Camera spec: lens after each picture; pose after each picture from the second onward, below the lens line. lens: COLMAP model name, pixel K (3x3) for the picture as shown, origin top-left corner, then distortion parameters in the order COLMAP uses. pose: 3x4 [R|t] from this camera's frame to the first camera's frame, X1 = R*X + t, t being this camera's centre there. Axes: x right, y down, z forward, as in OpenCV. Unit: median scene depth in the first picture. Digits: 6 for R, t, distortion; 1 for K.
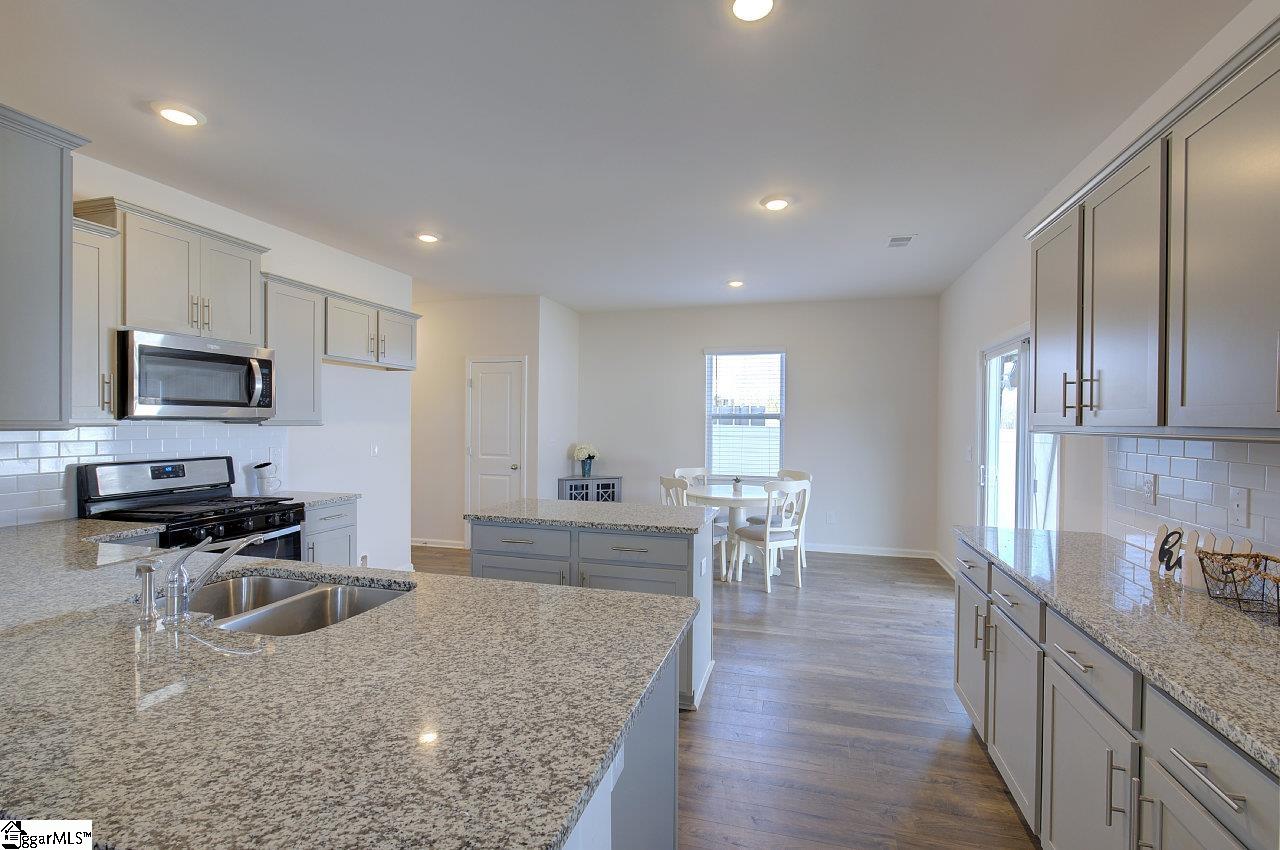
lens RADIAL K [[577.7, 0, 642.2], [0, 577.7, 428.3], [0, 0, 1]] dist [-0.005631, 0.001481]
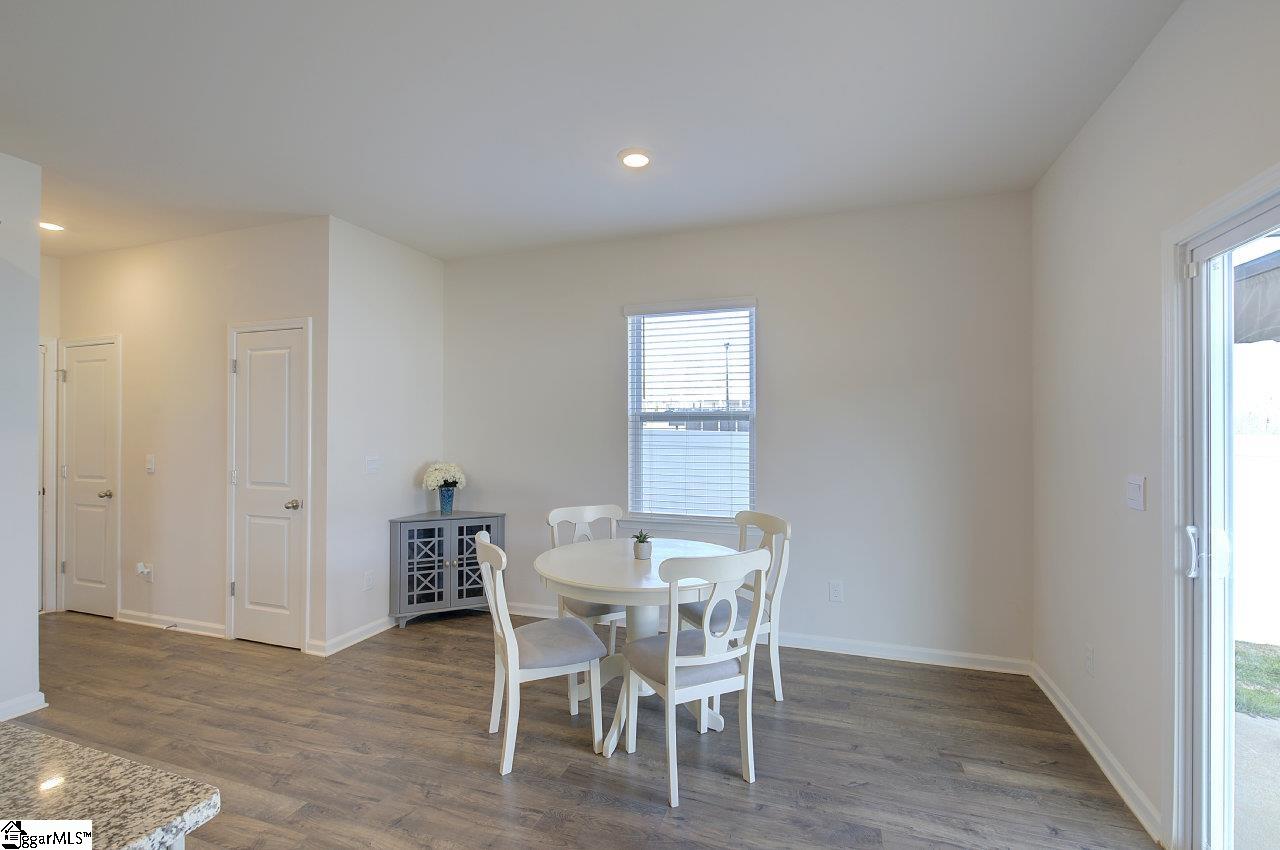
lens RADIAL K [[577.7, 0, 640.3], [0, 577.7, 425.9], [0, 0, 1]] dist [-0.005631, 0.001481]
pose [[0.998045, -0.008648, -0.061902, 0.166456], [0.007682, 0.999845, -0.015836, -0.001551], [0.062030, 0.015329, 0.997957, 0.410088]]
